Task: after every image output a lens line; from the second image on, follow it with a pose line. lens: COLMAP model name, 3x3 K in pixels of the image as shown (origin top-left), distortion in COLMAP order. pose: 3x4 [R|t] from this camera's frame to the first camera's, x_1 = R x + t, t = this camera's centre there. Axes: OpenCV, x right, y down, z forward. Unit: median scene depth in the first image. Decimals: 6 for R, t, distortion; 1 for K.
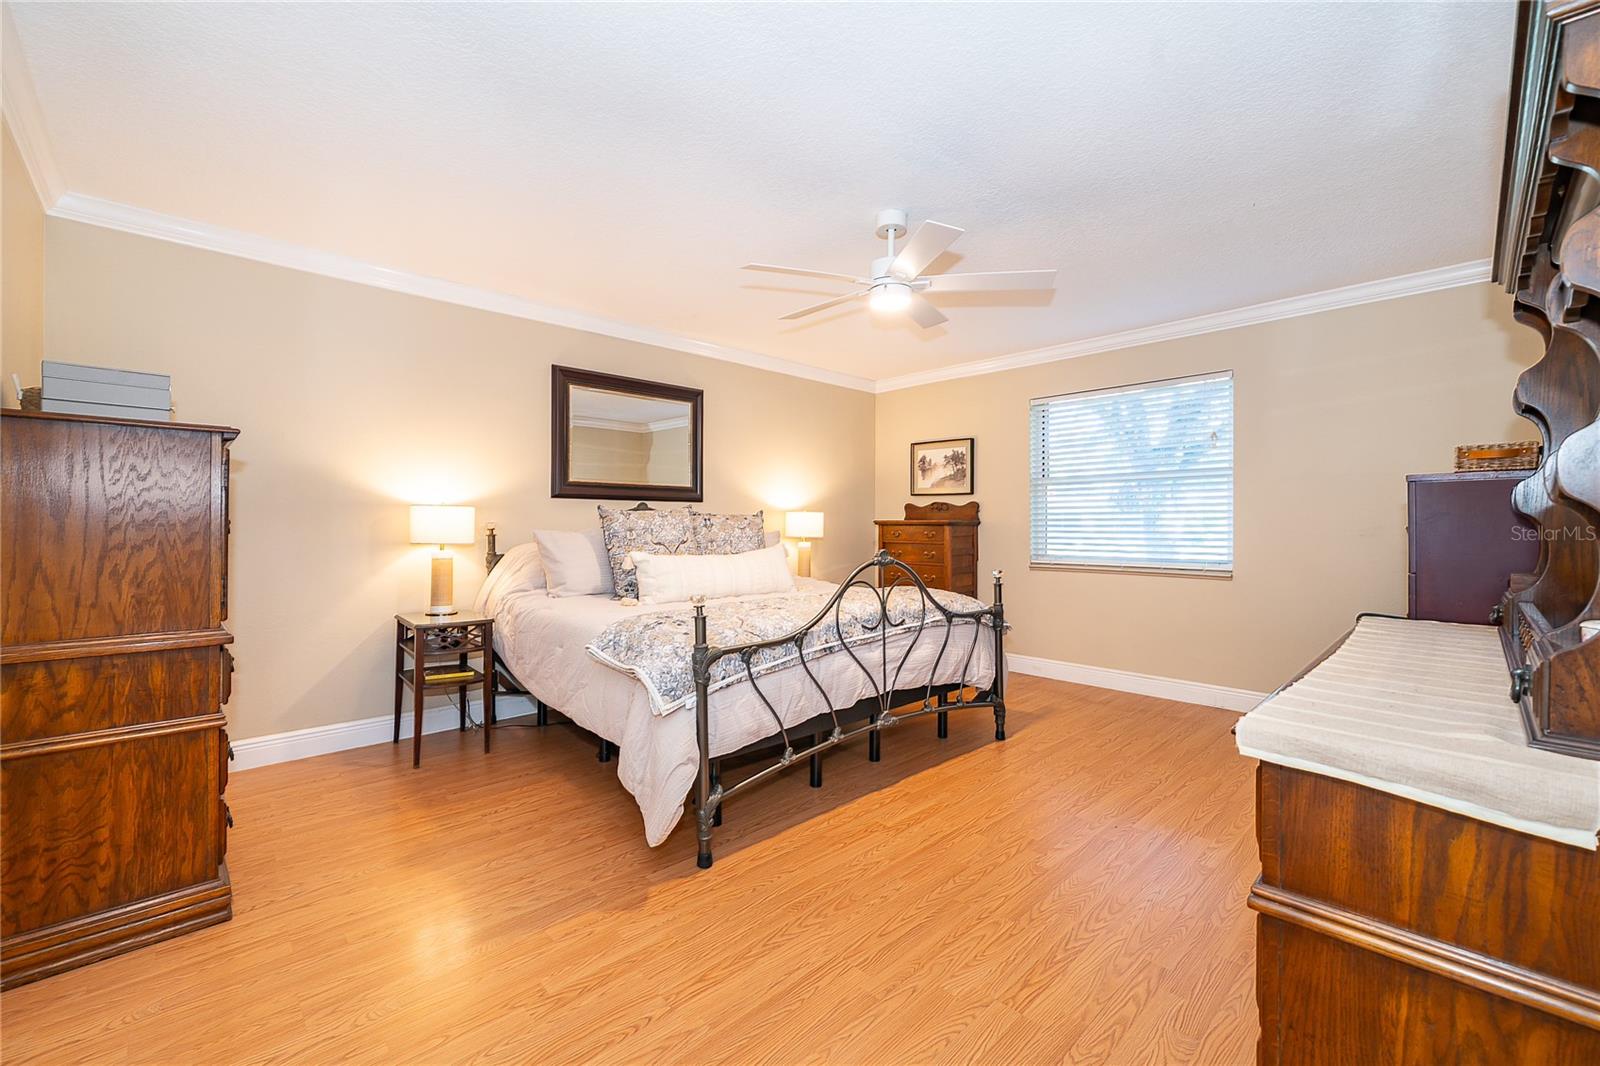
lens RADIAL K [[650.4, 0, 789.3], [0, 650.4, 526.4], [0, 0, 1]] dist [-0.003198, 0.001745]
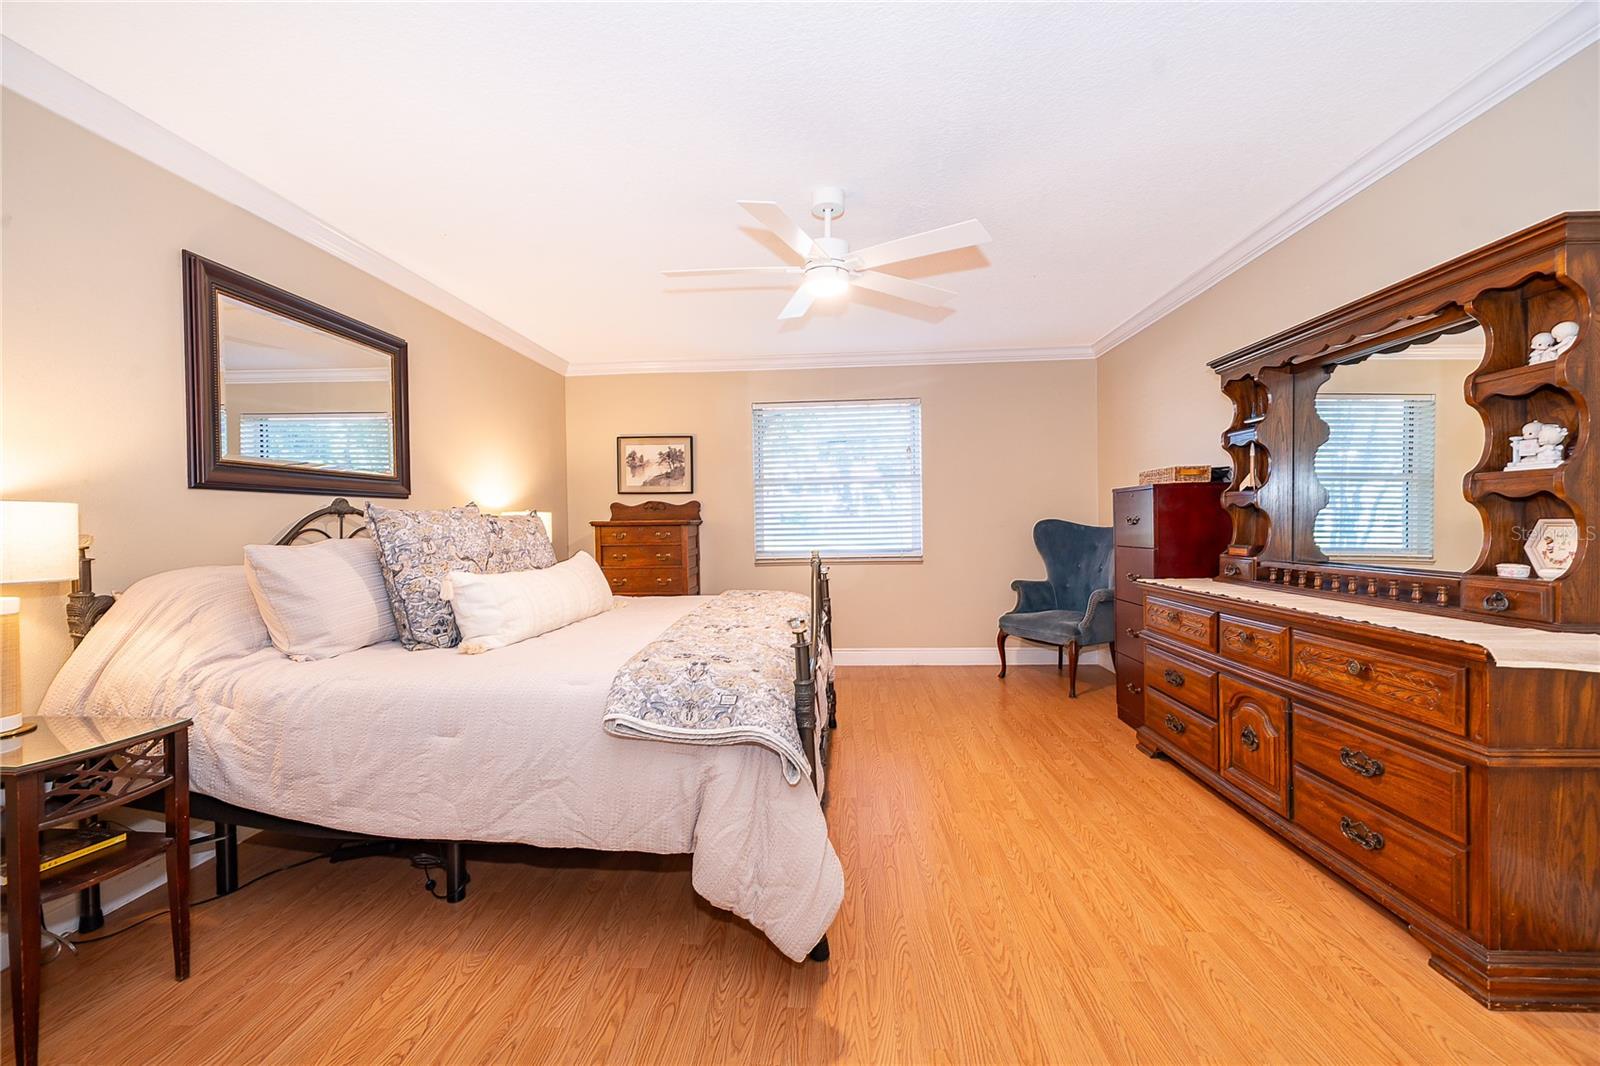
lens RADIAL K [[650.4, 0, 795.5], [0, 650.4, 531.0], [0, 0, 1]] dist [-0.003198, 0.001745]
pose [[0.737854, -0.024702, 0.674508, -0.305447], [0.021392, 0.999684, 0.013209, -0.002910], [-0.674621, 0.004683, 0.738149, 0.198671]]
